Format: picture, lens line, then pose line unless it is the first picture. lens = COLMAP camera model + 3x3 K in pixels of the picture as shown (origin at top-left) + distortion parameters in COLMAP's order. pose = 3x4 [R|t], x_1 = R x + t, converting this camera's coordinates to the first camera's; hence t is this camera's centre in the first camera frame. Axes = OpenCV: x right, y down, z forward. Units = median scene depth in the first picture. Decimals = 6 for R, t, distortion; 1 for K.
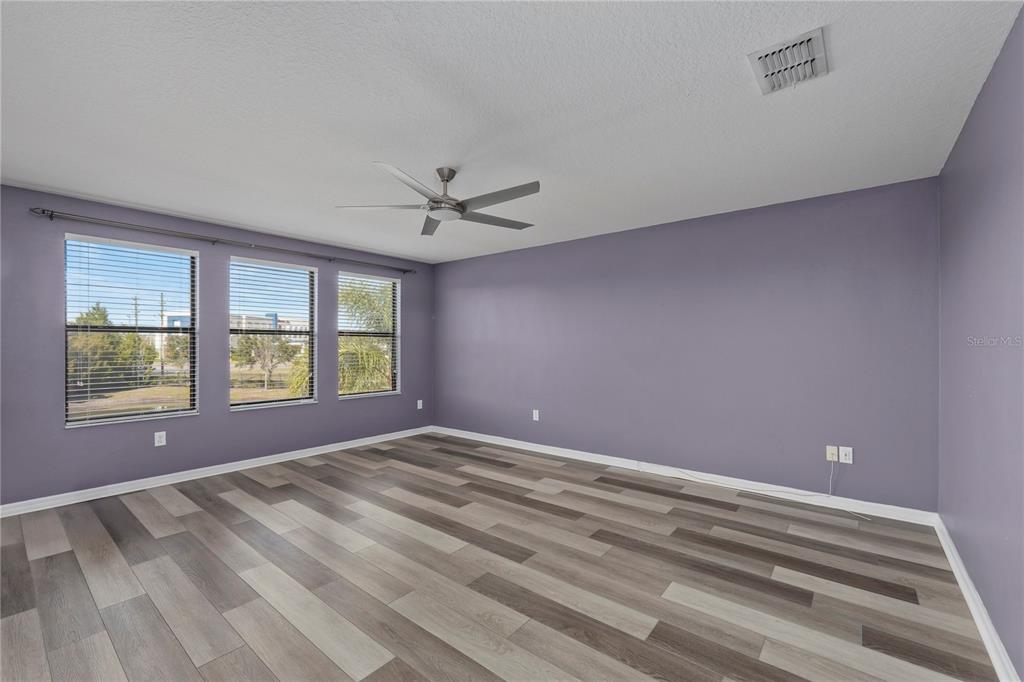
lens RADIAL K [[429.2, 0, 495.9], [0, 429.2, 345.4], [0, 0, 1]] dist [-0.009035, 0.002118]
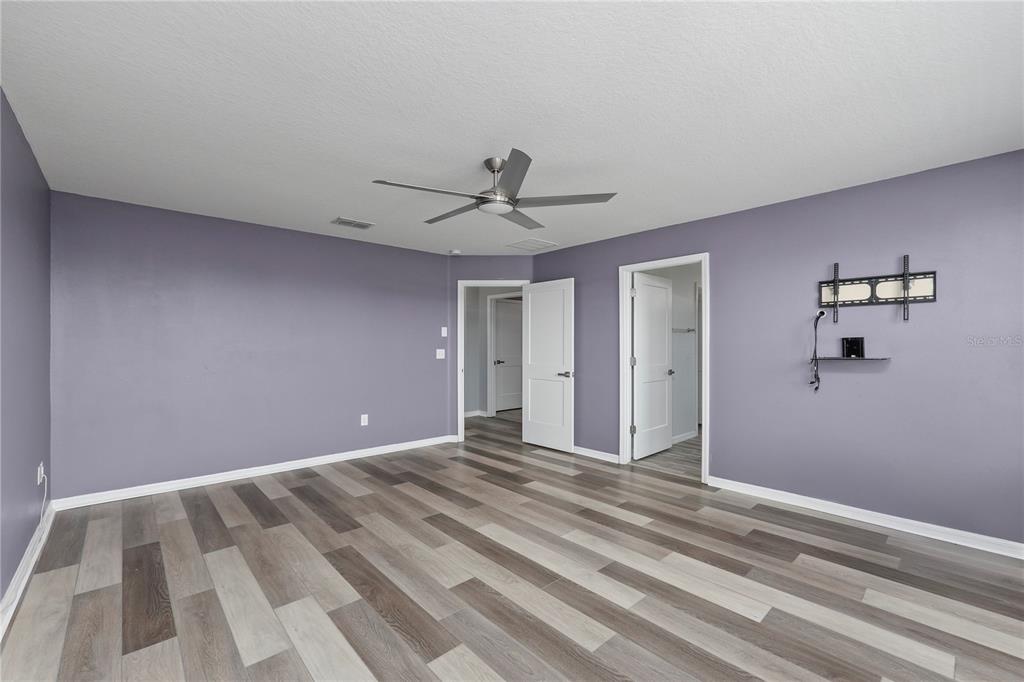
lens RADIAL K [[429.2, 0, 507.9], [0, 429.2, 344.7], [0, 0, 1]] dist [-0.009035, 0.002118]
pose [[-0.991972, 0.001416, 0.126447, -0.210979], [0.001696, 0.999996, 0.002110, -0.005947], [-0.126443, 0.002308, -0.991971, 1.531068]]
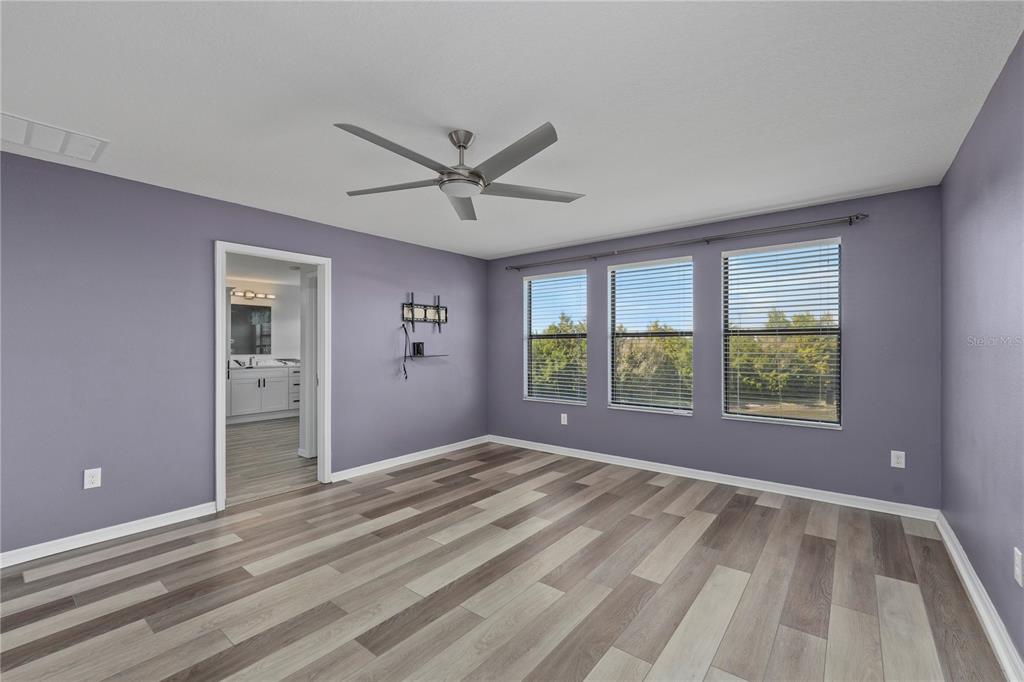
lens RADIAL K [[429.2, 0, 516.6], [0, 429.2, 345.0], [0, 0, 1]] dist [-0.009035, 0.002118]
pose [[0.038274, -0.003467, -0.999261, 0.552877], [0.001644, 0.999993, -0.003407, -0.004083], [0.999266, -0.001512, 0.038279, 0.846385]]
